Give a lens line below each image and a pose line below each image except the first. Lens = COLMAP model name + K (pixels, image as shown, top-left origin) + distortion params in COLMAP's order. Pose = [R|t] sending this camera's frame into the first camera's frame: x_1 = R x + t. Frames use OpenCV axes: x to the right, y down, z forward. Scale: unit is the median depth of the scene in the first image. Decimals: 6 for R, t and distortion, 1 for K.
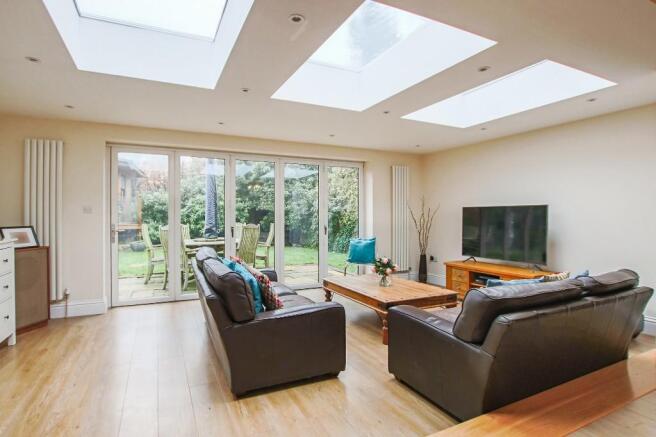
lens RADIAL K [[354.0, 0, 327.6], [0, 354.0, 217.3], [0, 0, 1]] dist [-0.019397, 0.000401]
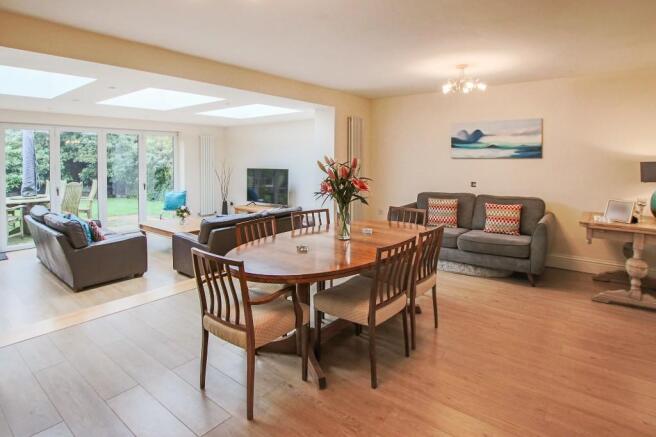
lens RADIAL K [[354.0, 0, 328.4], [0, 354.0, 160.7], [0, 0, 1]] dist [-0.019397, 0.000401]
pose [[0.904460, -0.003497, 0.426544, 0.048753], [0.004154, 0.999991, -0.000610, -0.047818], [-0.426539, 0.002323, 0.904466, -0.397550]]
